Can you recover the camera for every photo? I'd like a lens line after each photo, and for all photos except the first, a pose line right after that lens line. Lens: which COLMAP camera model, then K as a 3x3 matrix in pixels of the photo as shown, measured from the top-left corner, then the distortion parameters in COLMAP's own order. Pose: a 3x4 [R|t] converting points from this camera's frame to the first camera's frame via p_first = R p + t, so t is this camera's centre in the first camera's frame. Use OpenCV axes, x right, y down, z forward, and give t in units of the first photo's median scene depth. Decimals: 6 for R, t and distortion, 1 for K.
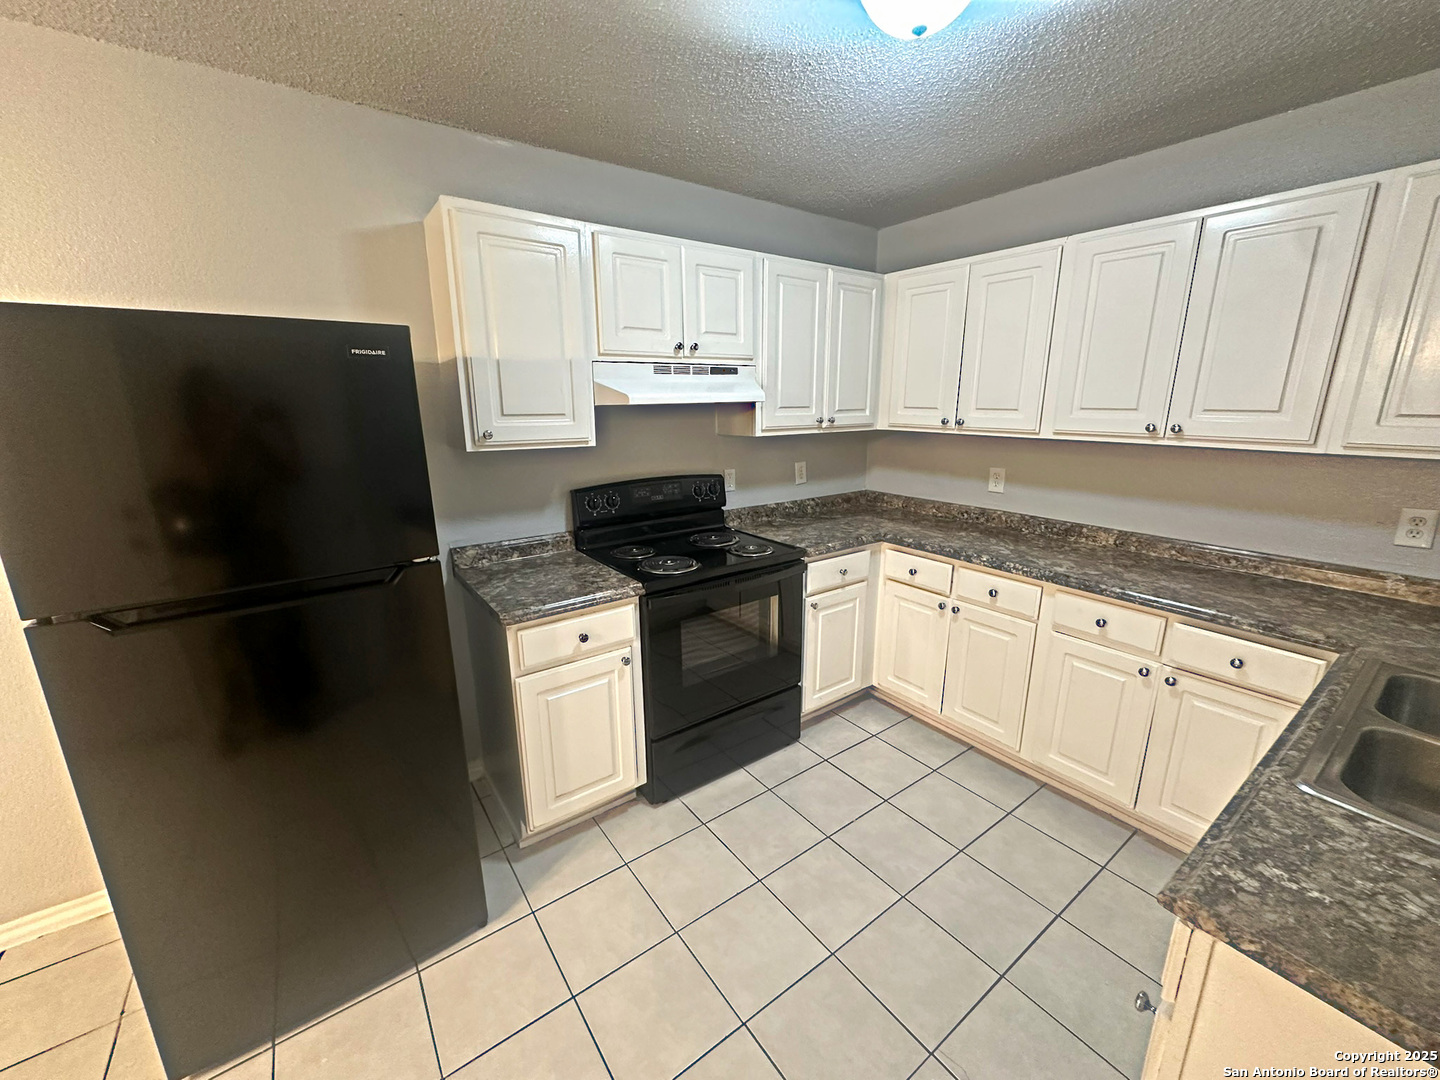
lens RADIAL K [[575.0, 0, 718.1], [0, 575.0, 540.4], [0, 0, 1]] dist [0.000189, 0.000371]
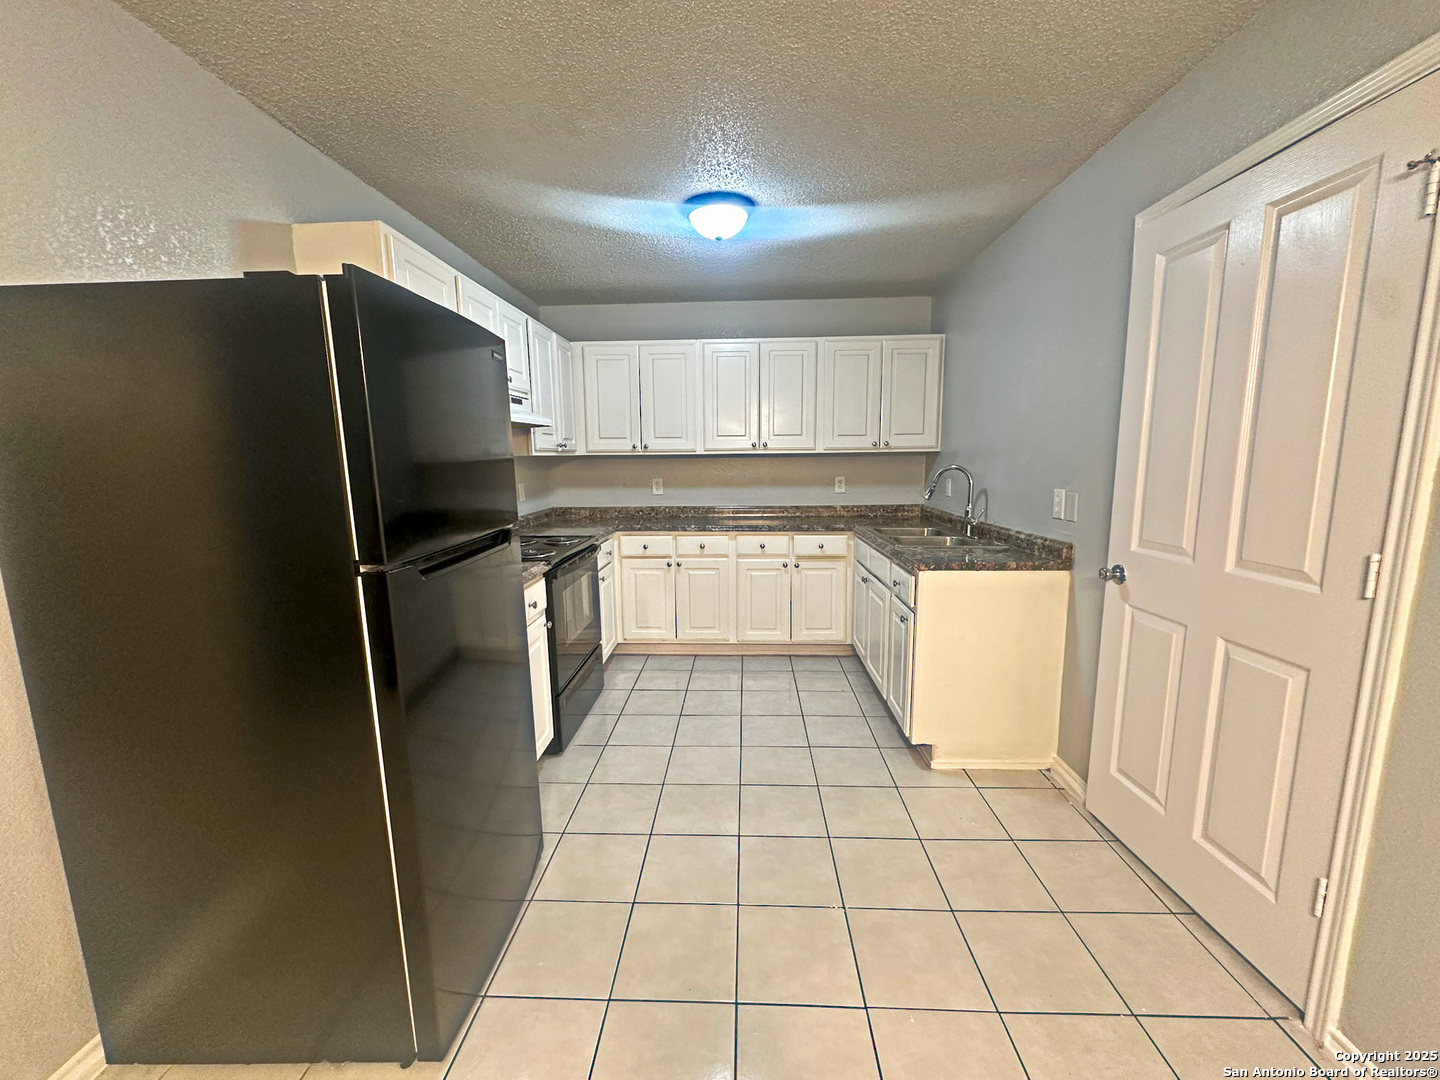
lens RADIAL K [[575.0, 0, 718.0], [0, 575.0, 539.1], [0, 0, 1]] dist [0.000189, 0.000371]
pose [[0.626066, -0.112339, 0.771636, -0.664315], [0.196297, 0.980405, -0.016533, 0.095665], [-0.754658, 0.161821, 0.635850, -0.062064]]
